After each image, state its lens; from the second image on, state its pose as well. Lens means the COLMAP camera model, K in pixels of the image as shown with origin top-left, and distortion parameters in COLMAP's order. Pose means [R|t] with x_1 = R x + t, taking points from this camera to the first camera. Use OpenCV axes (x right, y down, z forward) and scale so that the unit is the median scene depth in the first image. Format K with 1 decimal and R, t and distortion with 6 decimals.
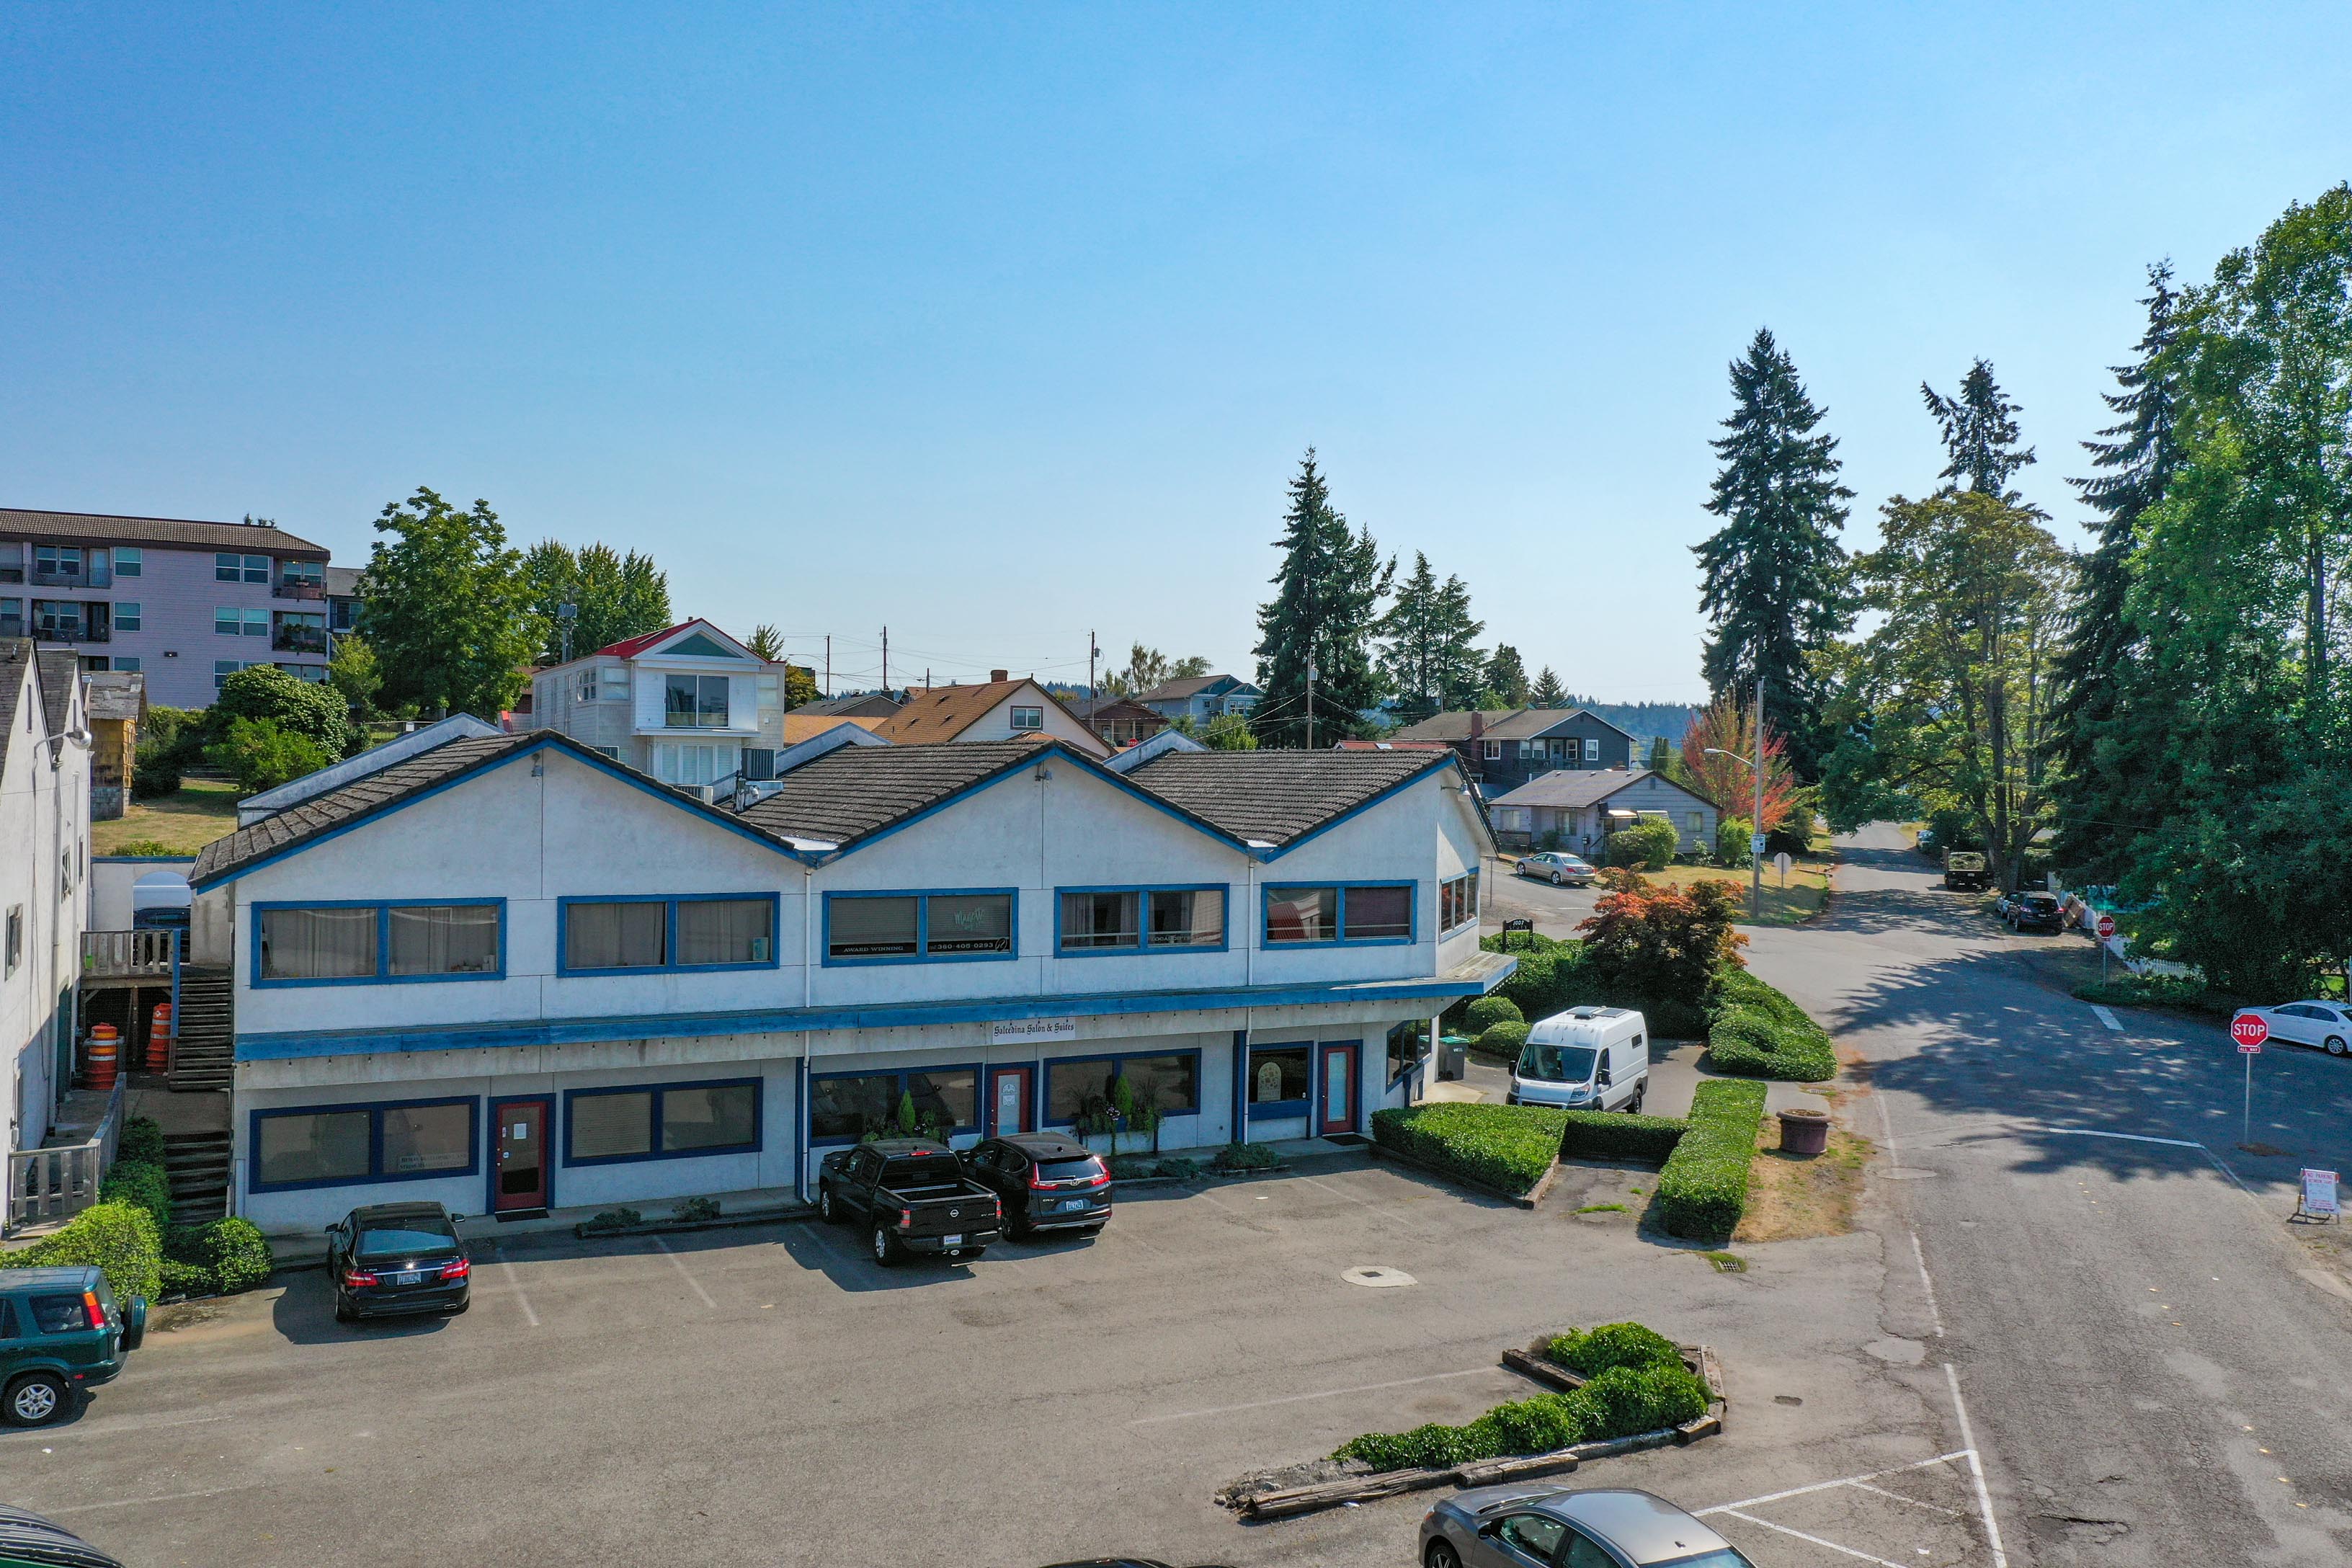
lens RADIAL K [[1834.1, 0, 1176.0], [0, 1834.1, 784.0], [0, 0, 1]] dist [-0.000775, 0.002118]
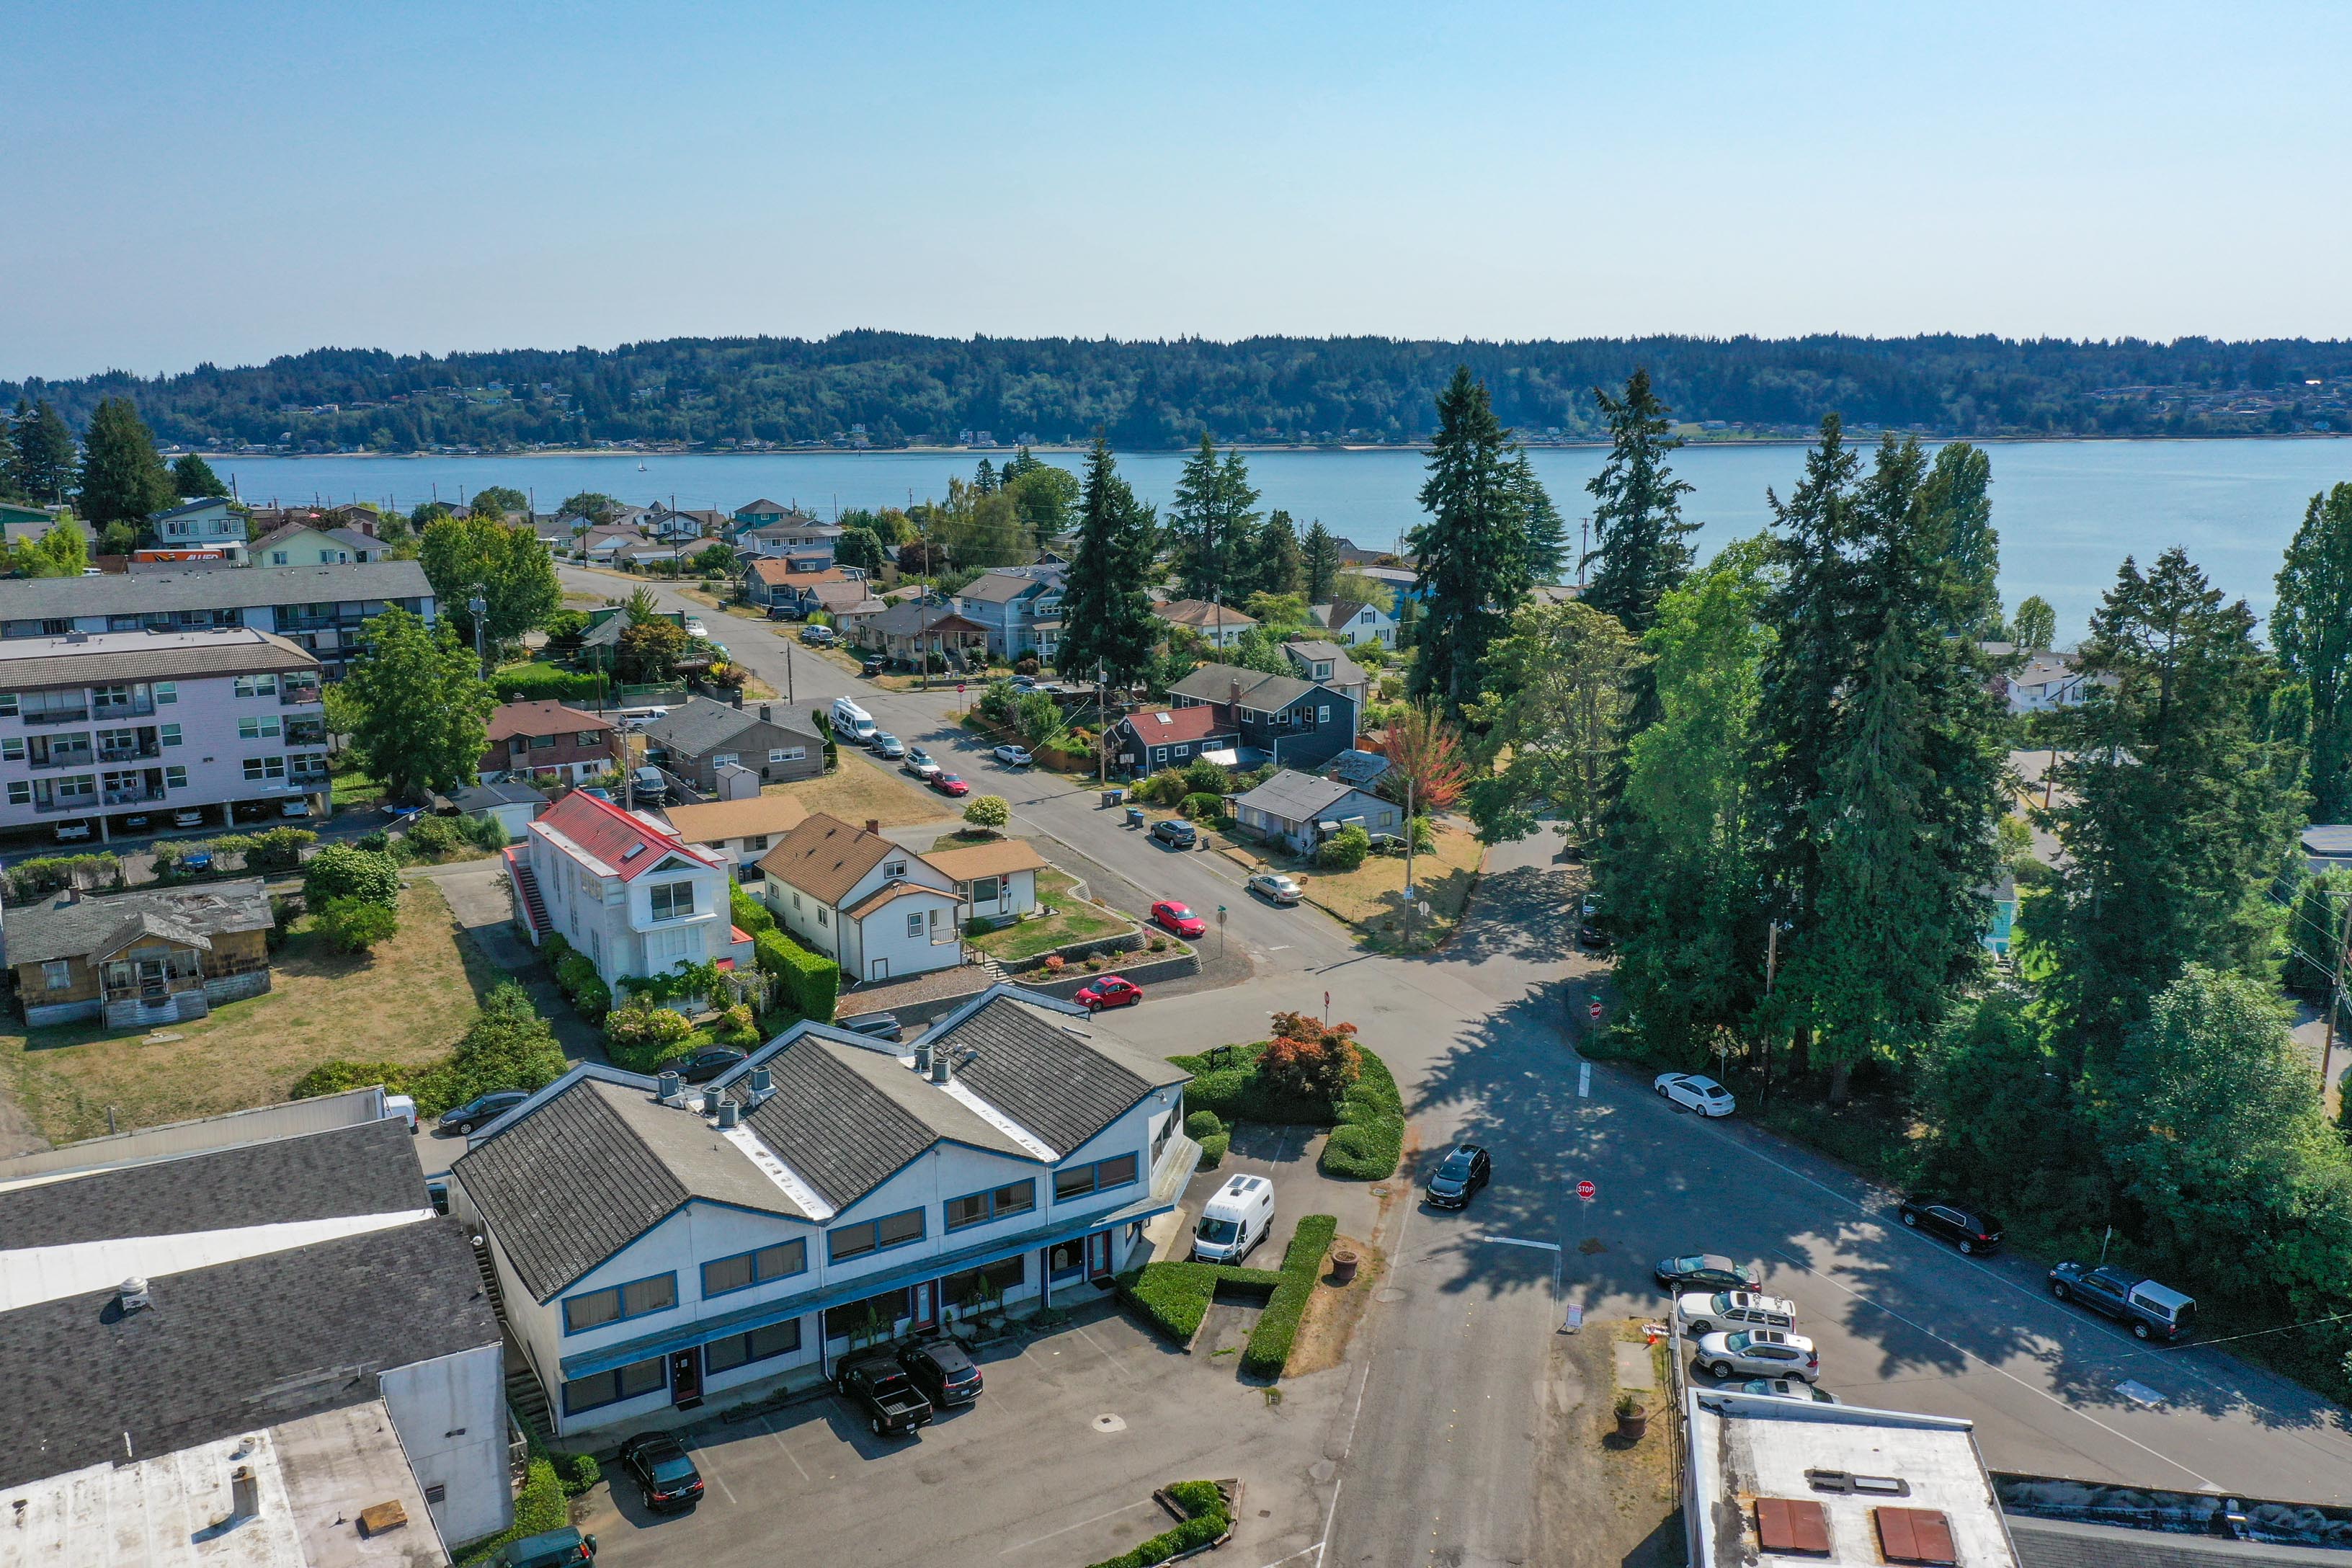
lens RADIAL K [[1834.1, 0, 1176.0], [0, 1834.1, 784.0], [0, 0, 1]] dist [-0.000775, 0.002118]
pose [[0.995011, -0.037685, 0.092375, 0.016130], [0.018627, 0.979805, 0.199084, -0.815935], [-0.098012, -0.196370, 0.975619, -0.880145]]
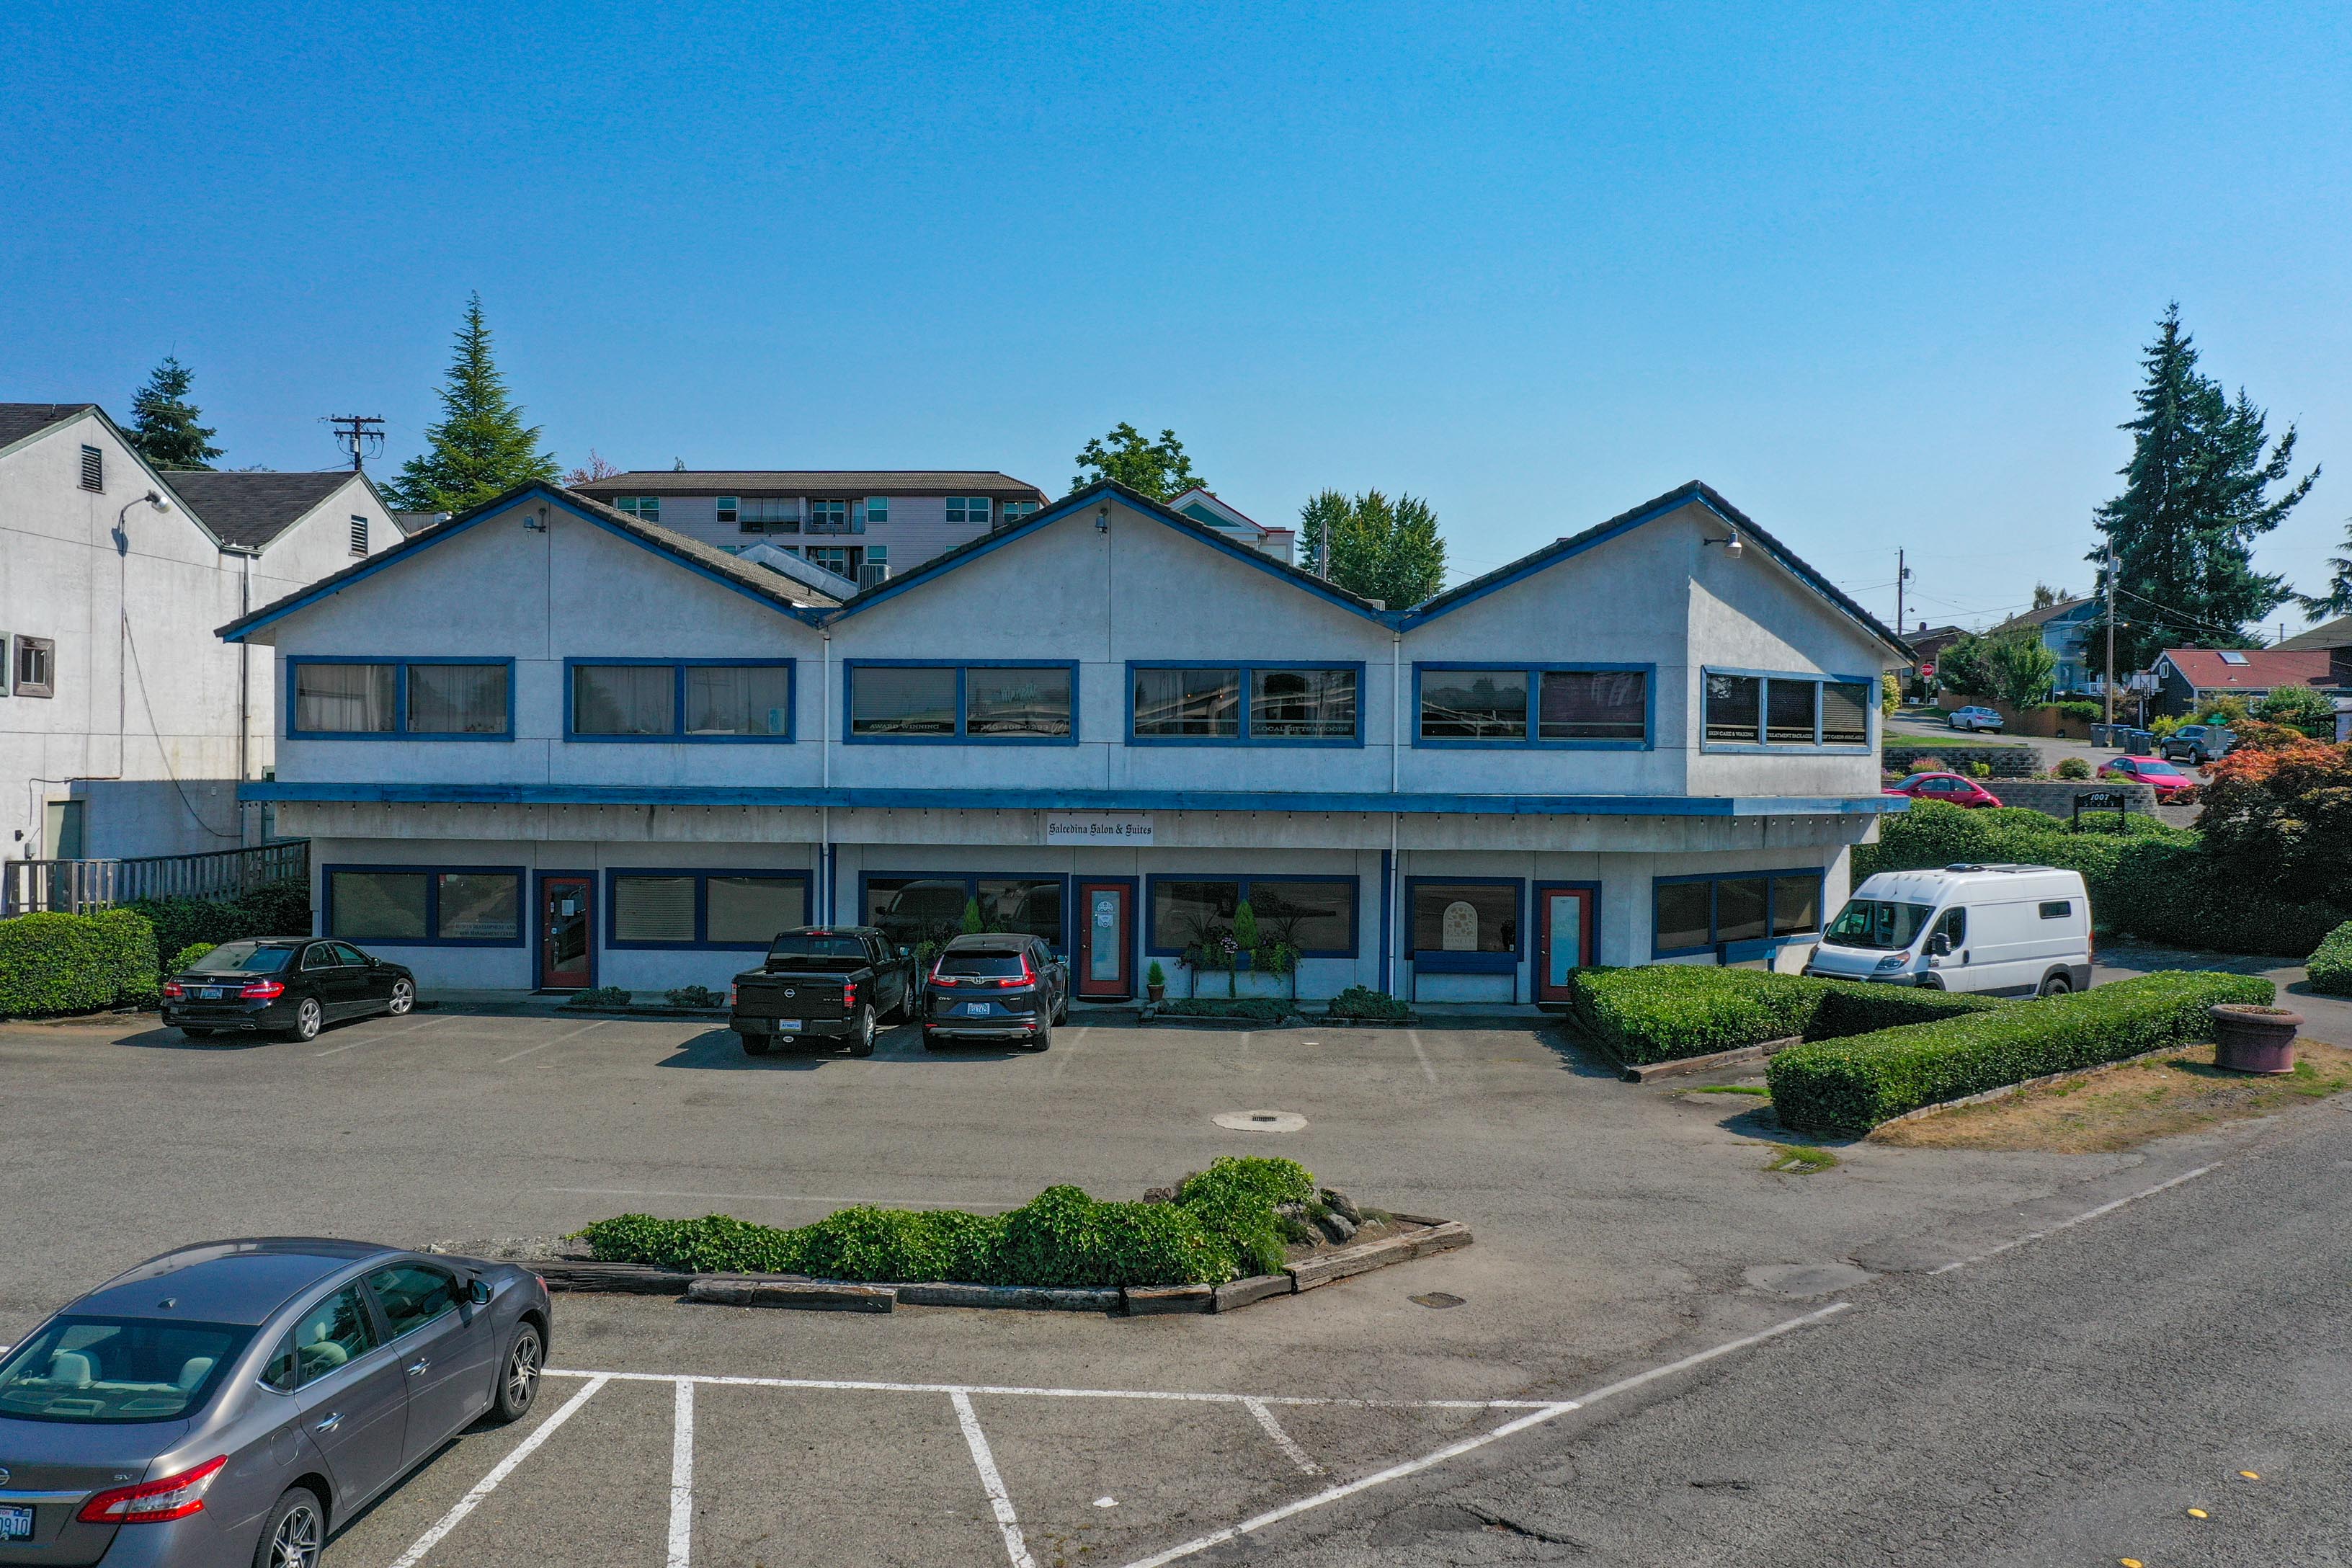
lens RADIAL K [[1832.9, 0, 1176.0], [0, 1832.9, 784.0], [0, 0, 1]] dist [-0.005813, 0.001554]
pose [[0.867131, 0.002285, -0.498075, 0.402135], [-0.001099, 0.999996, 0.002675, 0.120084], [0.498079, -0.001772, 0.867130, 0.317091]]
